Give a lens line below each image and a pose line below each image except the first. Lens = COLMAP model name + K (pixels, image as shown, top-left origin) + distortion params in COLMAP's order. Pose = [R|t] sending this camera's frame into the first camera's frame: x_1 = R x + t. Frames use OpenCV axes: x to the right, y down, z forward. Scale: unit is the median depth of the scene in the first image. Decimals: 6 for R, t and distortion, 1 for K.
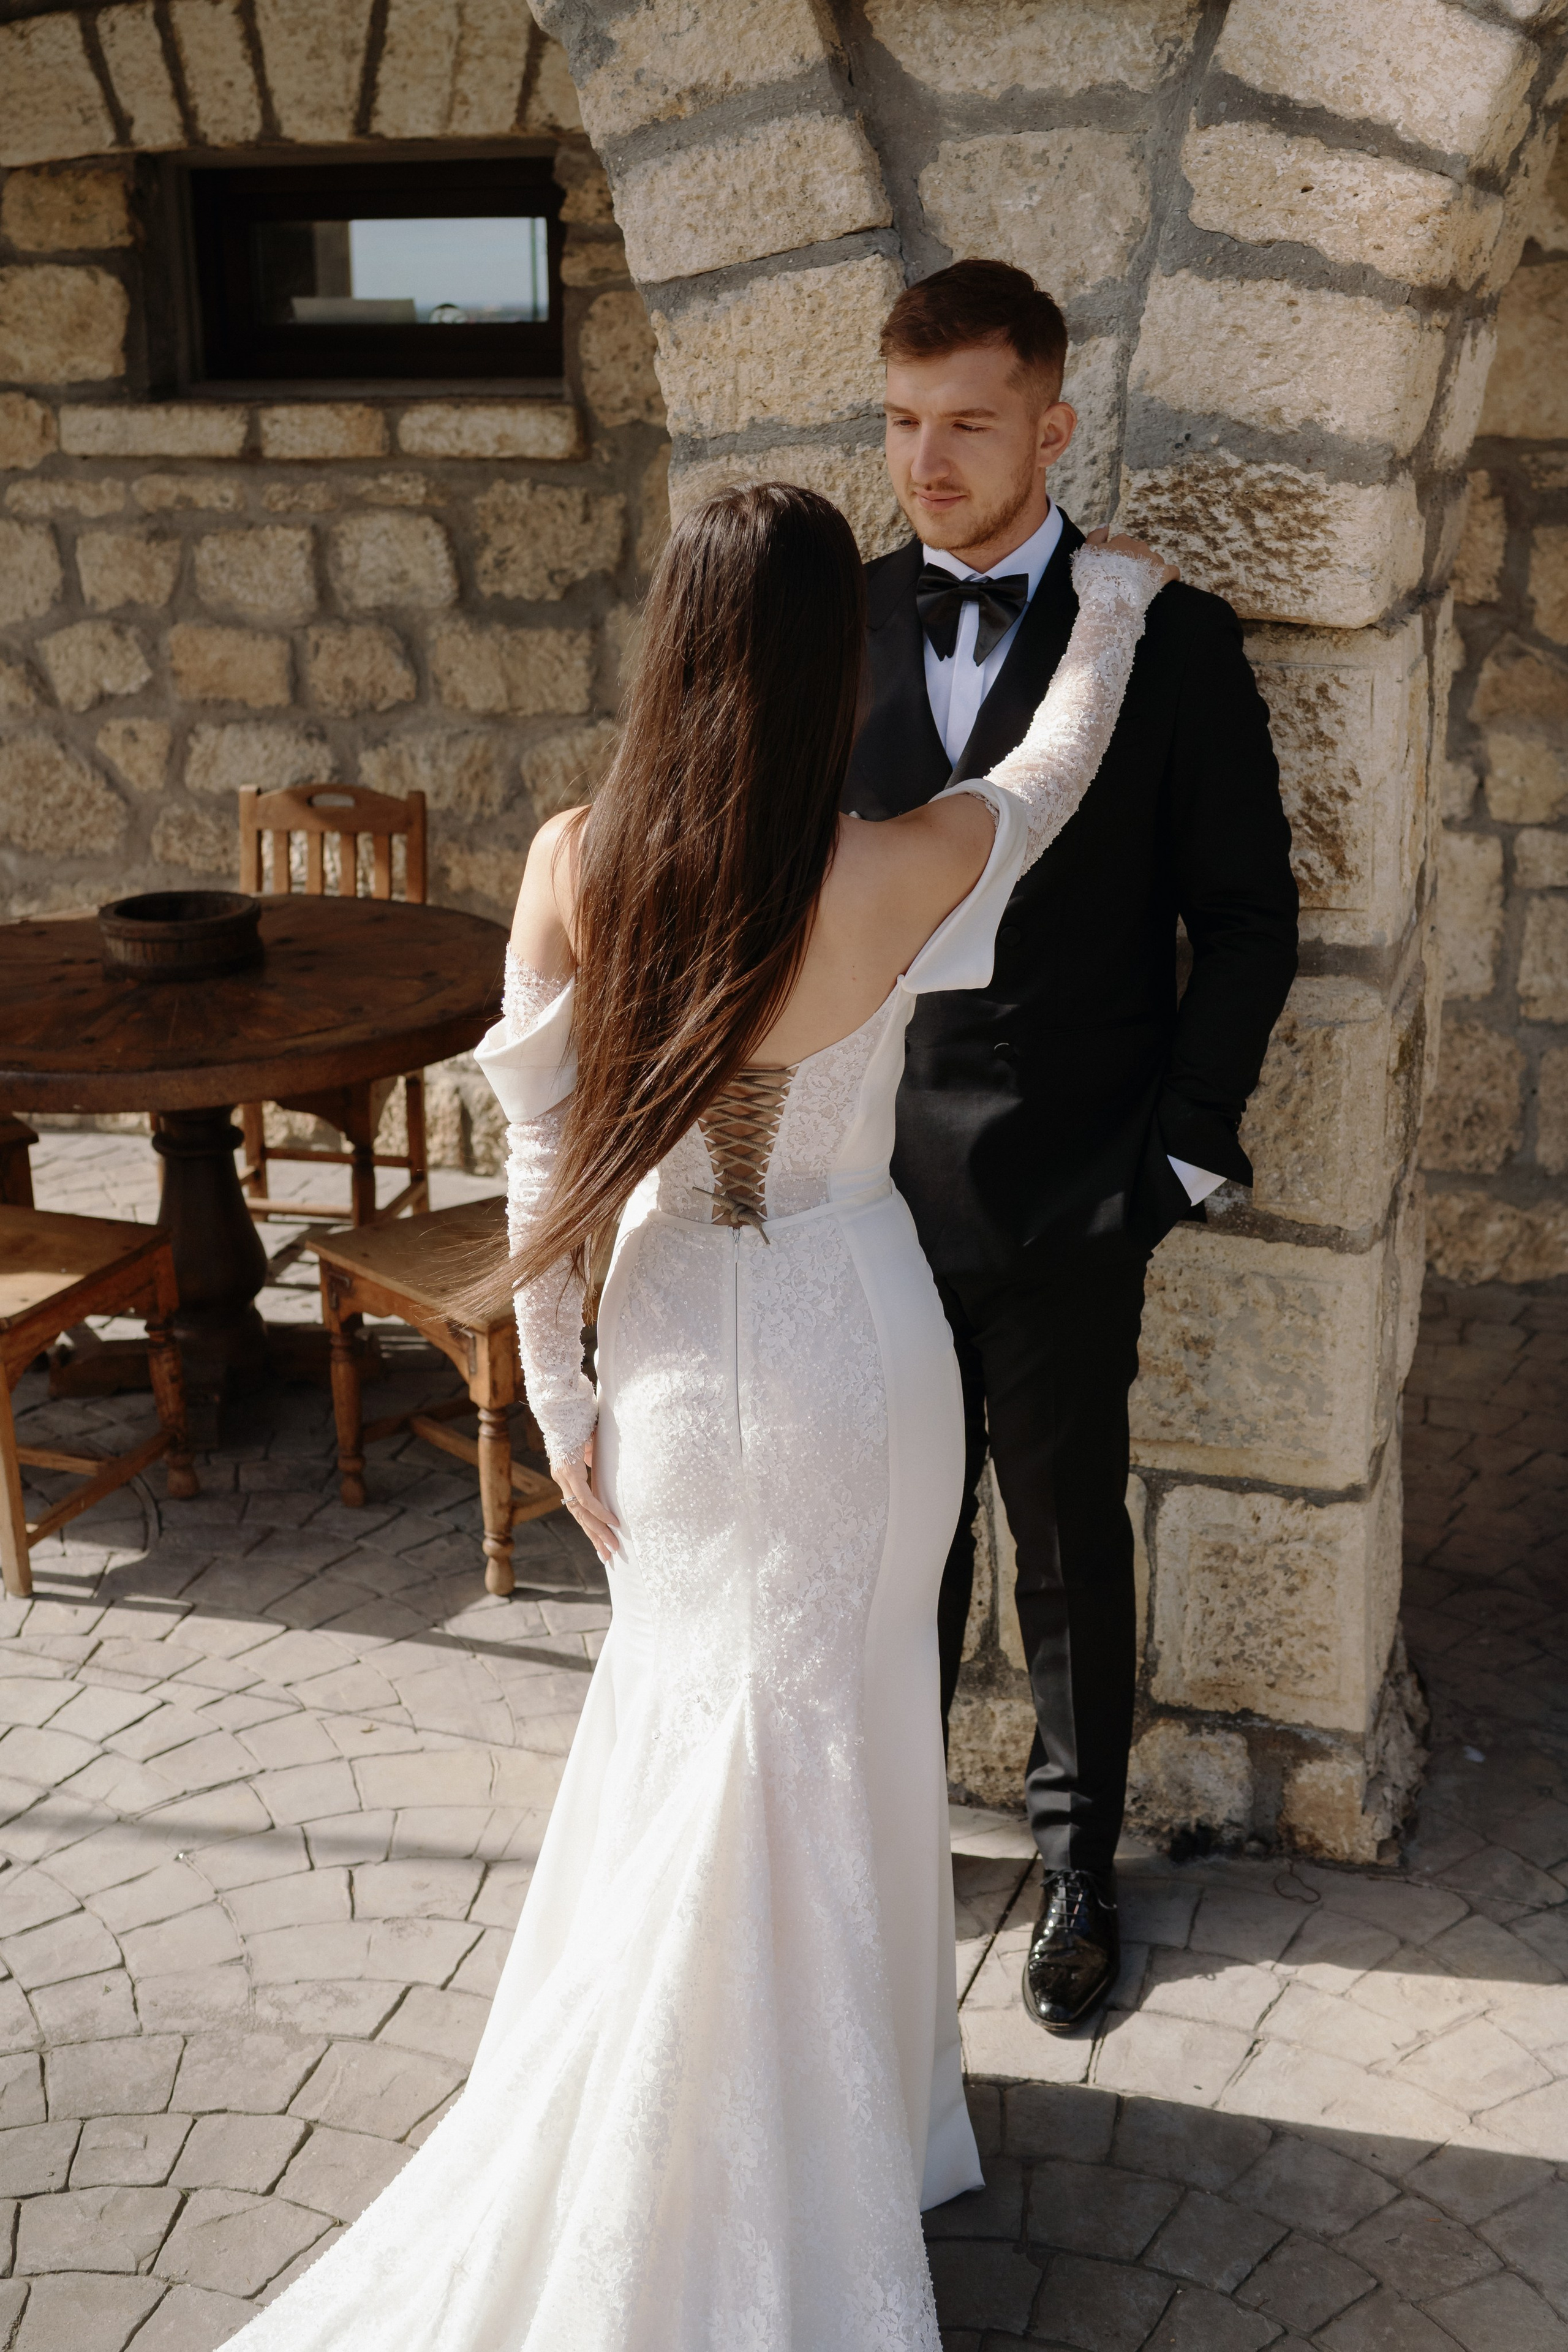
lens RADIAL K [[2902.9, 0, 850.2], [0, 2902.9, 1076.5], [0, 0, 1]] dist [-0.098477, -0.008010]
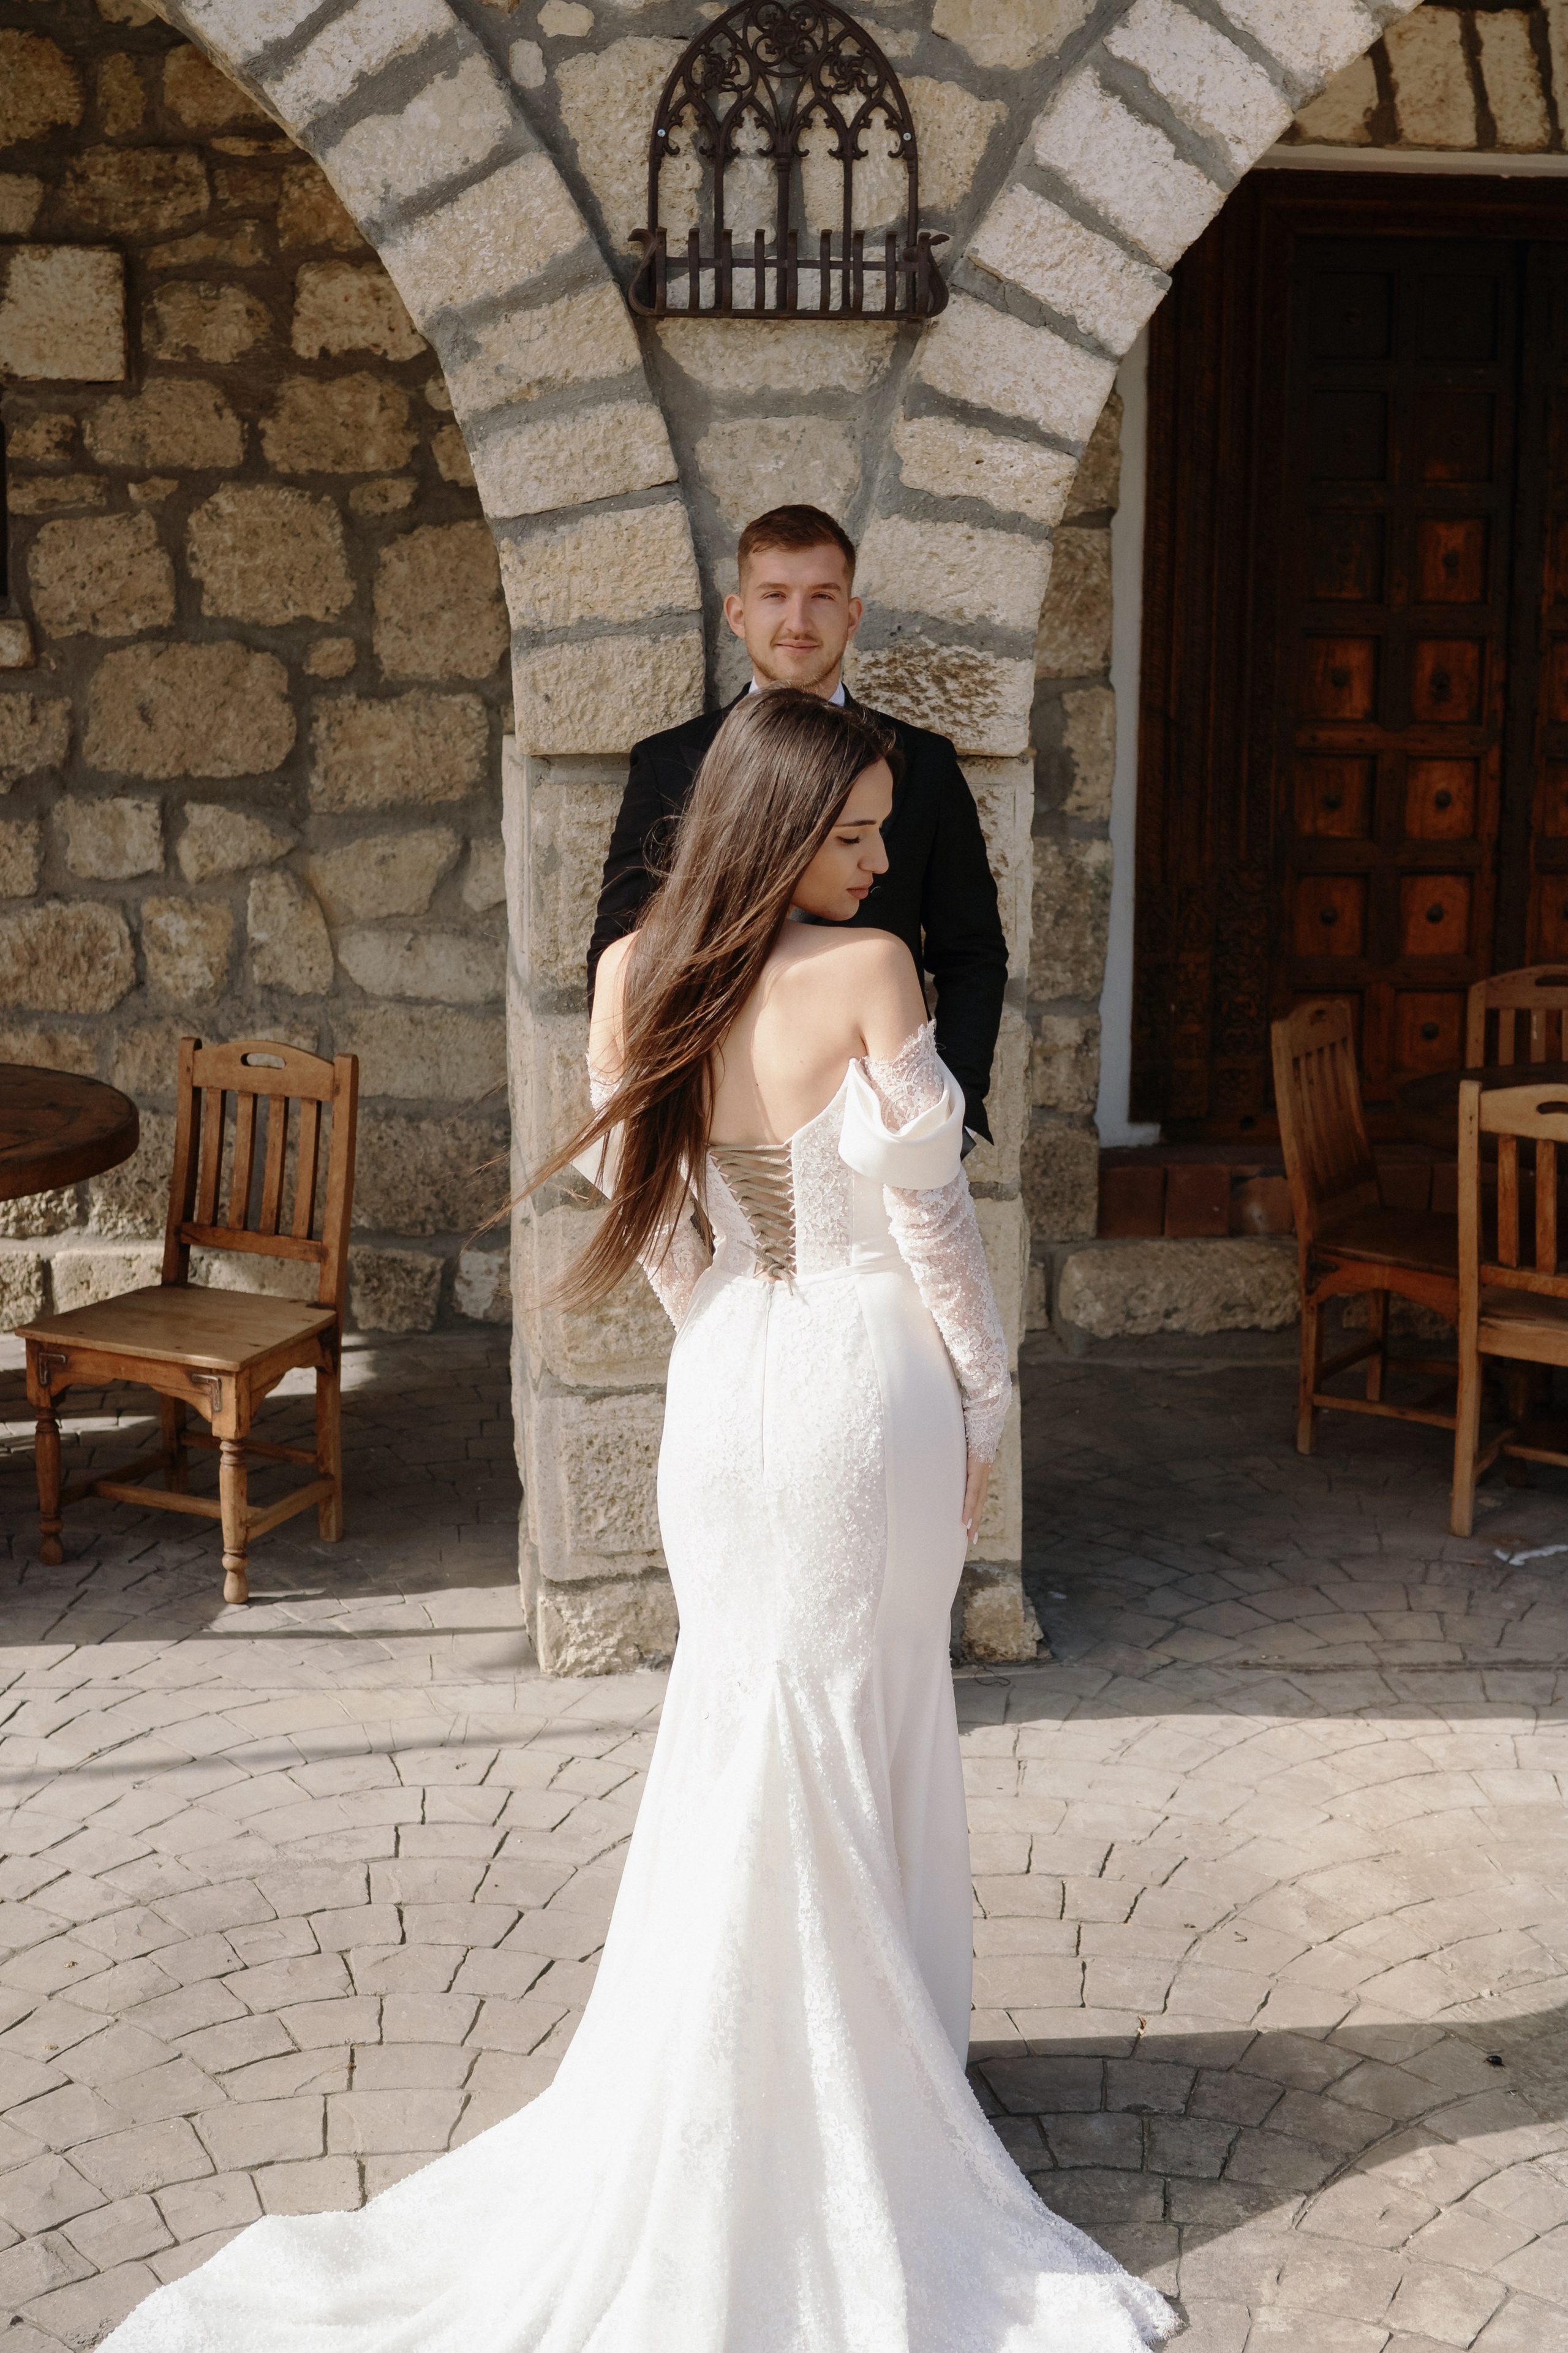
lens RADIAL K [[3218.2, 0, 886.5], [0, 3218.2, 1076.8], [0, 0, 1]] dist [-0.092140, -0.028406]
pose [[0.915681, -0.053520, 0.398326, -0.540535], [0.090410, 0.993122, -0.074399, 0.121512], [-0.391604, 0.104138, 0.914222, -0.449578]]
